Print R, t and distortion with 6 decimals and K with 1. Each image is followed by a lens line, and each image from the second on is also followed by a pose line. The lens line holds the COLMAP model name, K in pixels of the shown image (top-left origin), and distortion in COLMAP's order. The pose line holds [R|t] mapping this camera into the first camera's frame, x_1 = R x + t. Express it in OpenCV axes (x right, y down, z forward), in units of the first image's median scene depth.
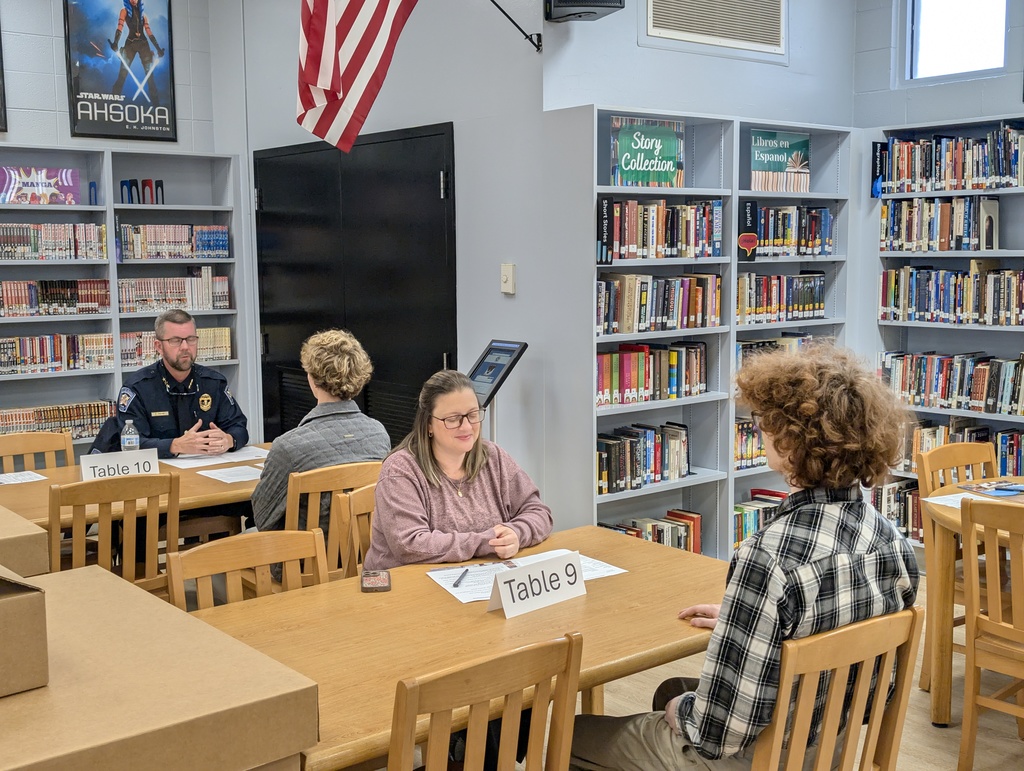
lens RADIAL K [[1273.8, 0, 513.8], [0, 1273.8, 389.3], [0, 0, 1]] dist [-0.006586, 0.000000]
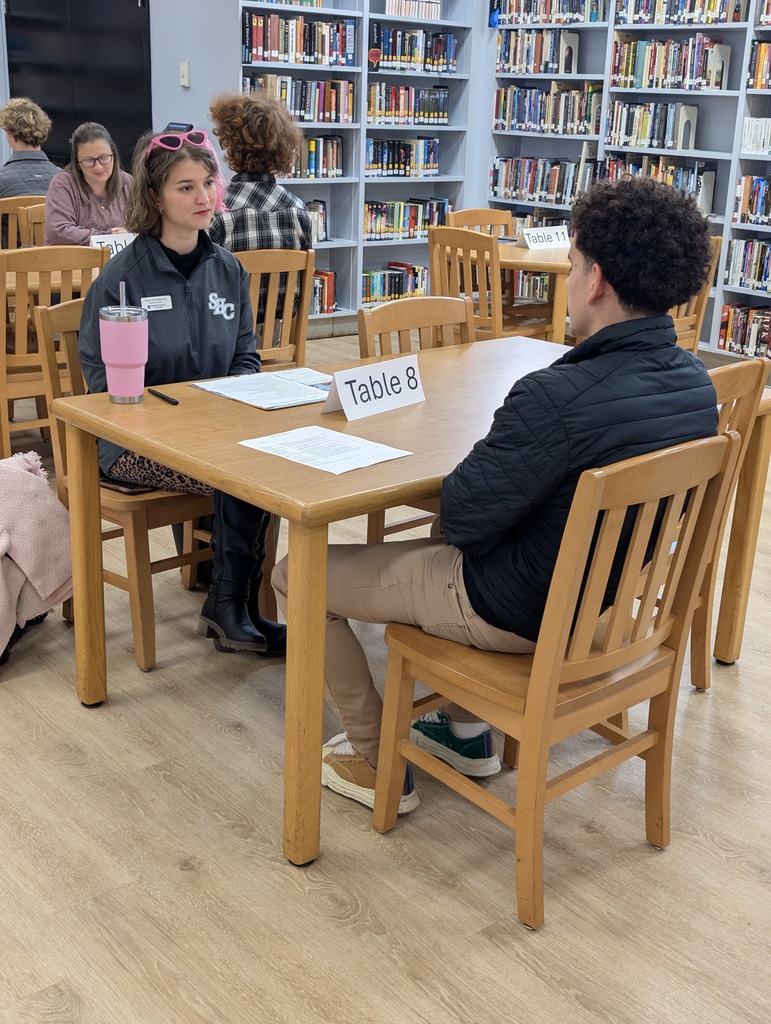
lens RADIAL K [[1273.8, 0, 382.6], [0, 1273.8, 508.6], [0, 0, 1]] dist [-0.006586, 0.000000]
pose [[0.998290, 0.043322, 0.039247, 0.157629], [-0.050416, 0.977887, 0.202968, 0.068470], [-0.029586, -0.204599, 0.978399, -0.342349]]
